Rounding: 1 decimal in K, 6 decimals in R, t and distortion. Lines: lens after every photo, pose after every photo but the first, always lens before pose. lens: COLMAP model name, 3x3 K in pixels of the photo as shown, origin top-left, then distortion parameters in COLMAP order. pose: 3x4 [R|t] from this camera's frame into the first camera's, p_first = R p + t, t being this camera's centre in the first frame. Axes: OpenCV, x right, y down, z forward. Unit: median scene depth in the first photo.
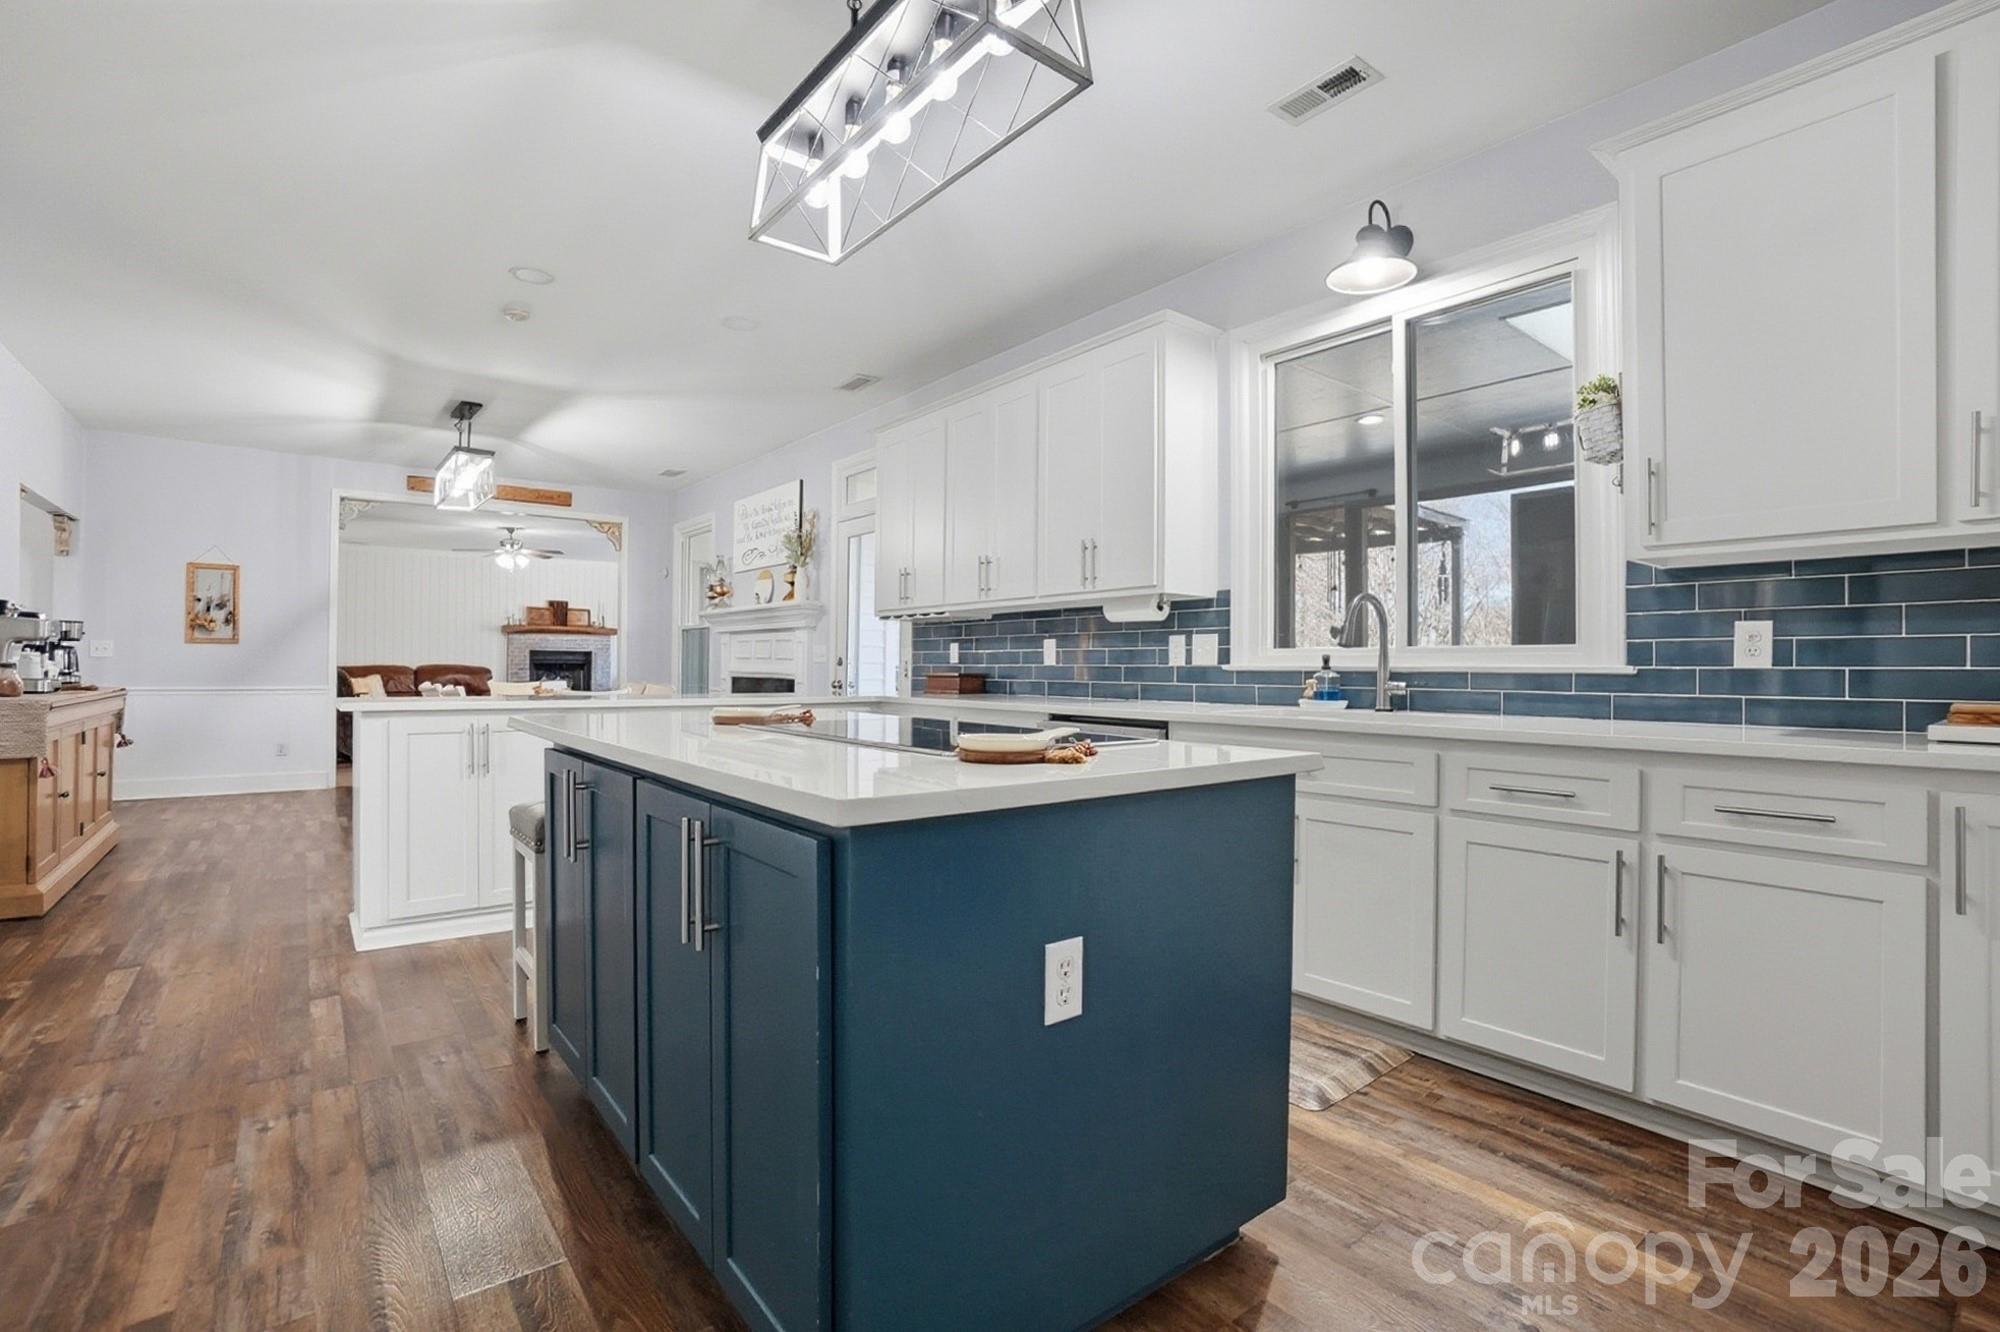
lens RADIAL K [[901.8, 0, 989.1], [0, 901.8, 652.7], [0, 0, 1]] dist [-0.058351, 0.018164]
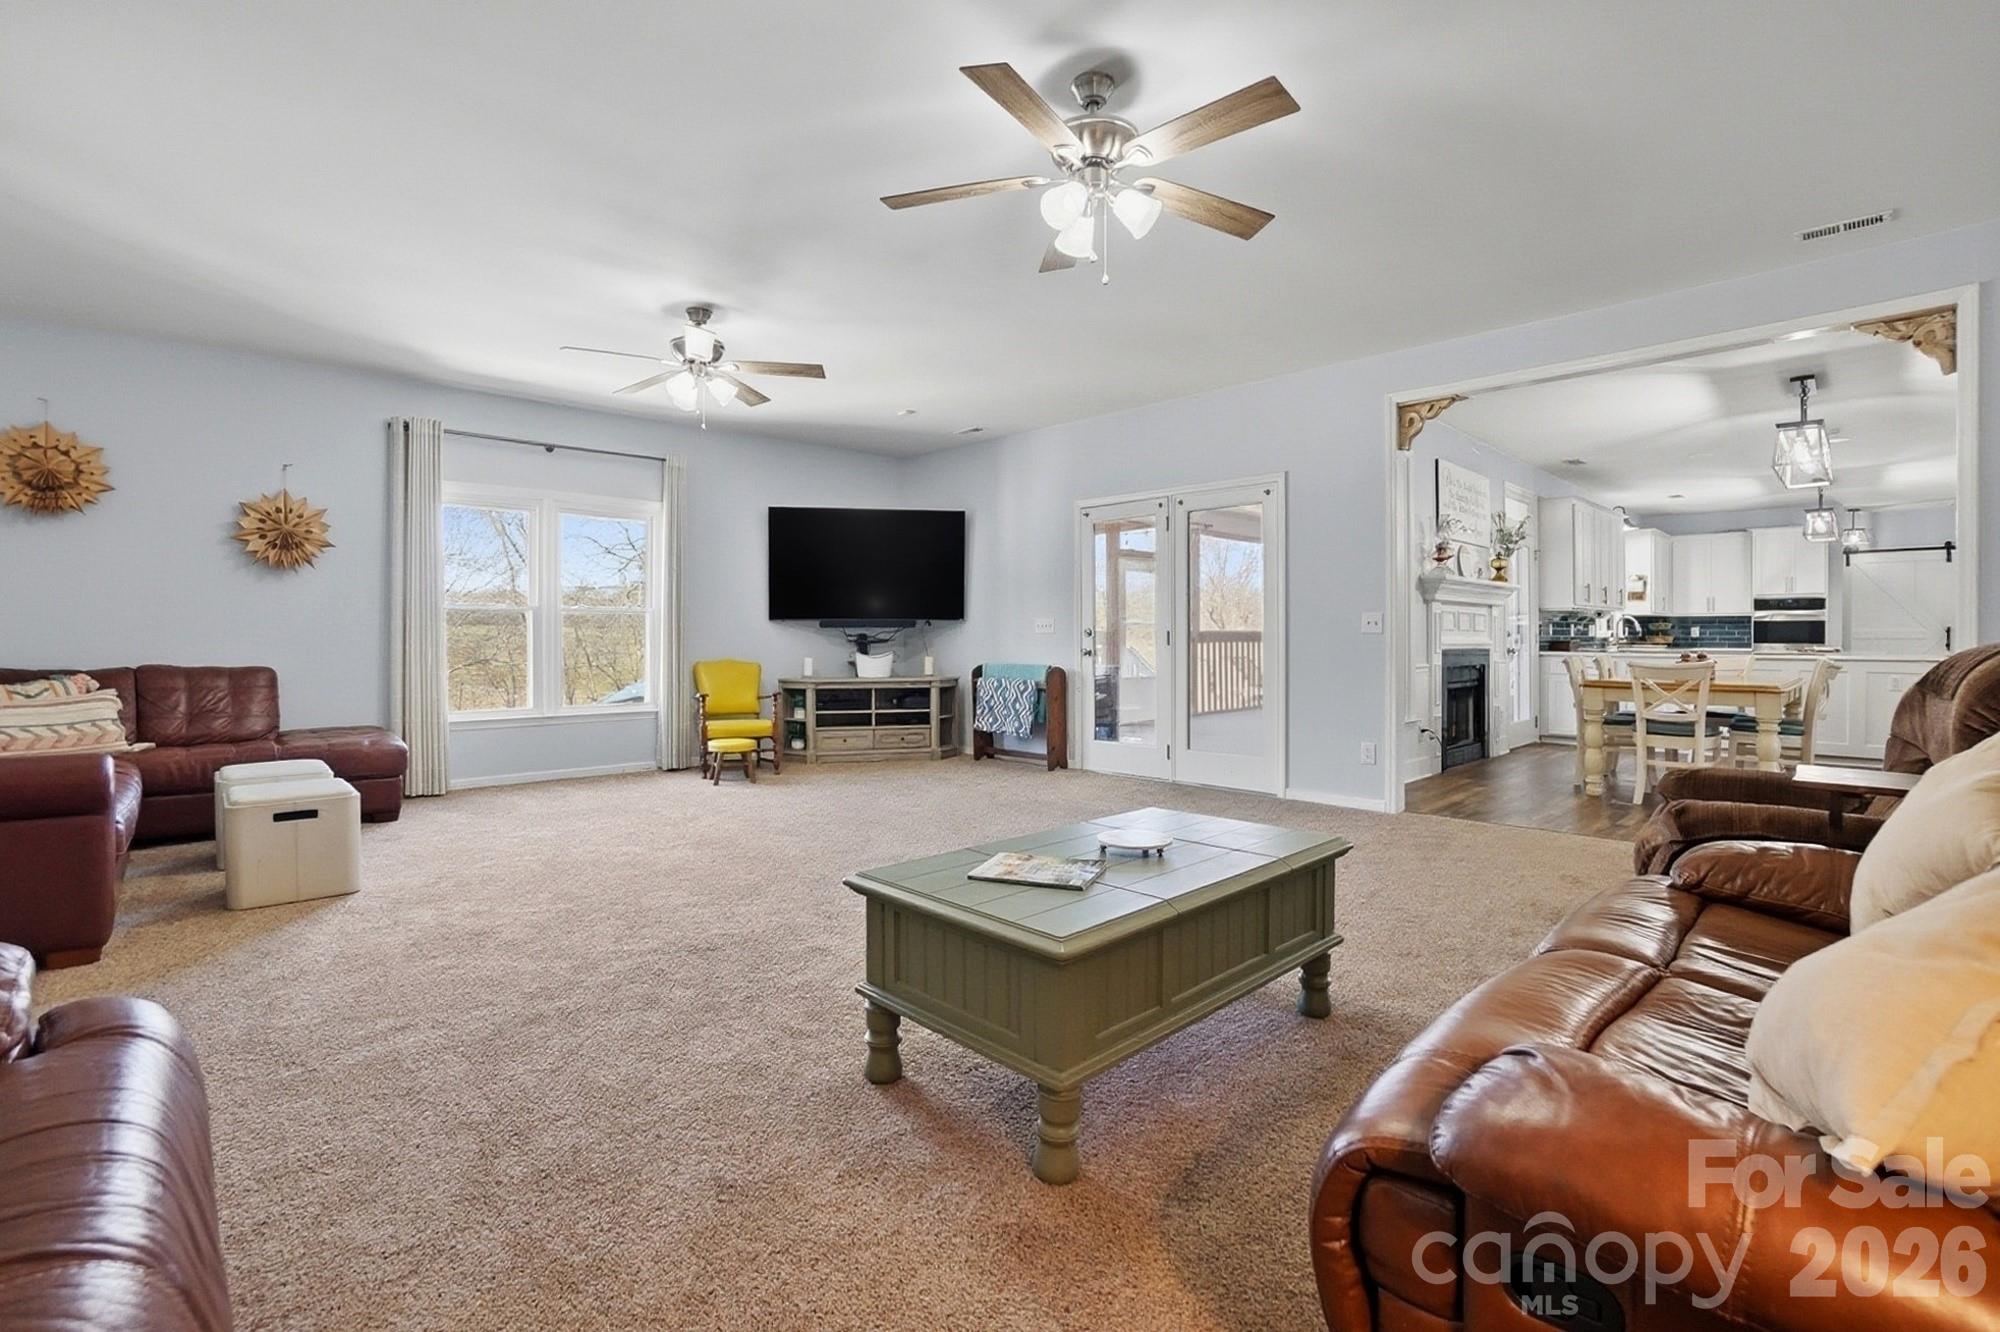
lens RADIAL K [[901.8, 0, 984.4], [0, 901.8, 649.1], [0, 0, 1]] dist [-0.058351, 0.018164]
pose [[-0.092011, -0.020254, 0.995552, -1.751556], [-0.014809, 0.999710, 0.018970, 0.023185], [-0.995648, -0.012998, -0.092284, 2.373030]]
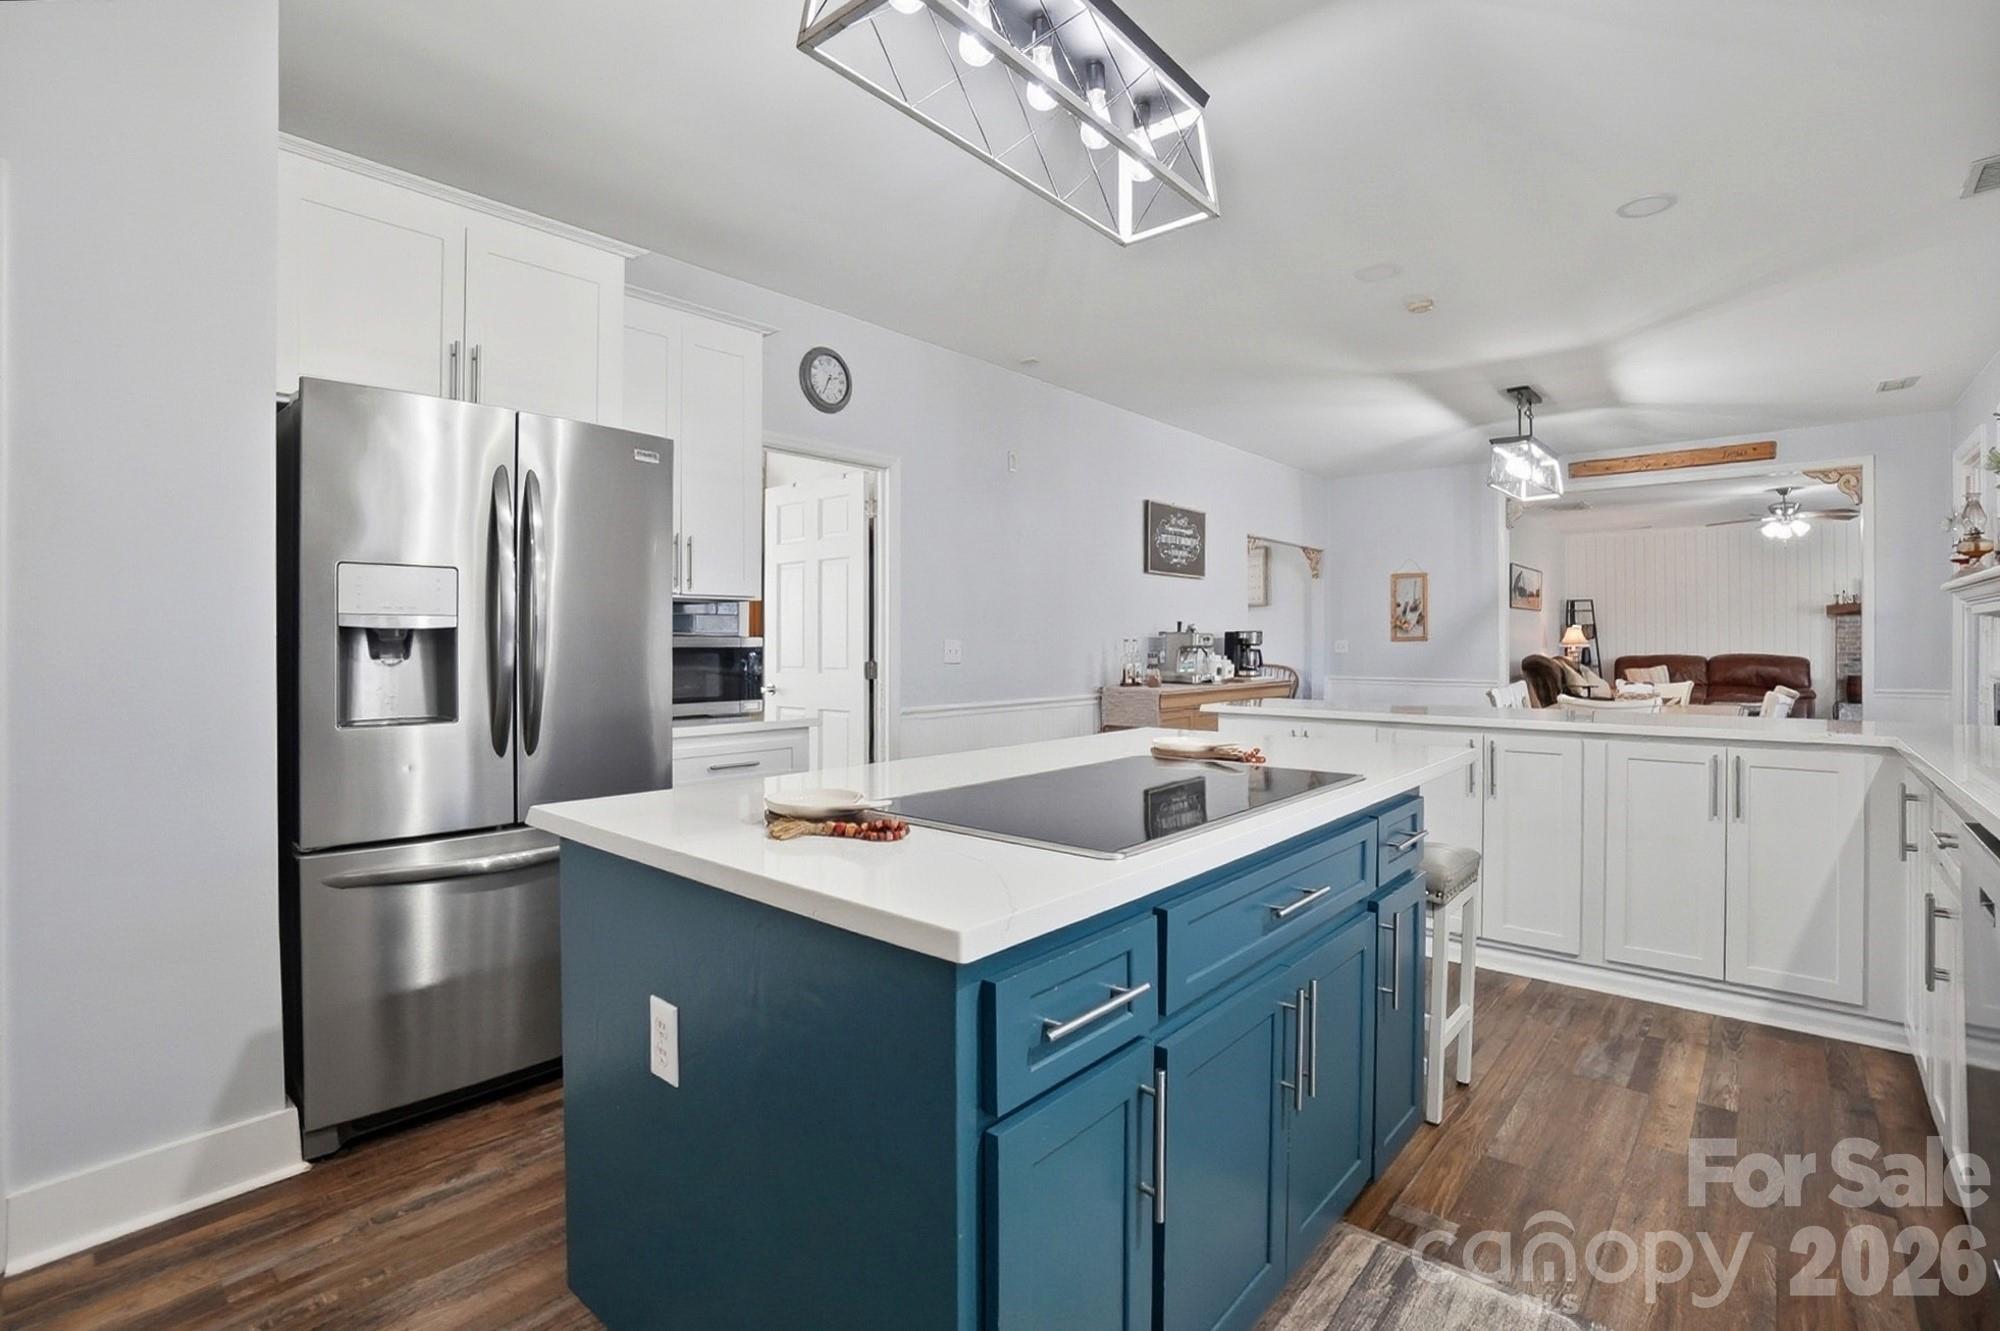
lens RADIAL K [[901.8, 0, 994.5], [0, 901.8, 653.4], [0, 0, 1]] dist [-0.058351, 0.018164]
pose [[0.174172, 0.003301, -0.984710, 0.283307], [0.017601, 0.999824, 0.006465, -0.016374], [0.984558, -0.018458, 0.174083, 0.321076]]
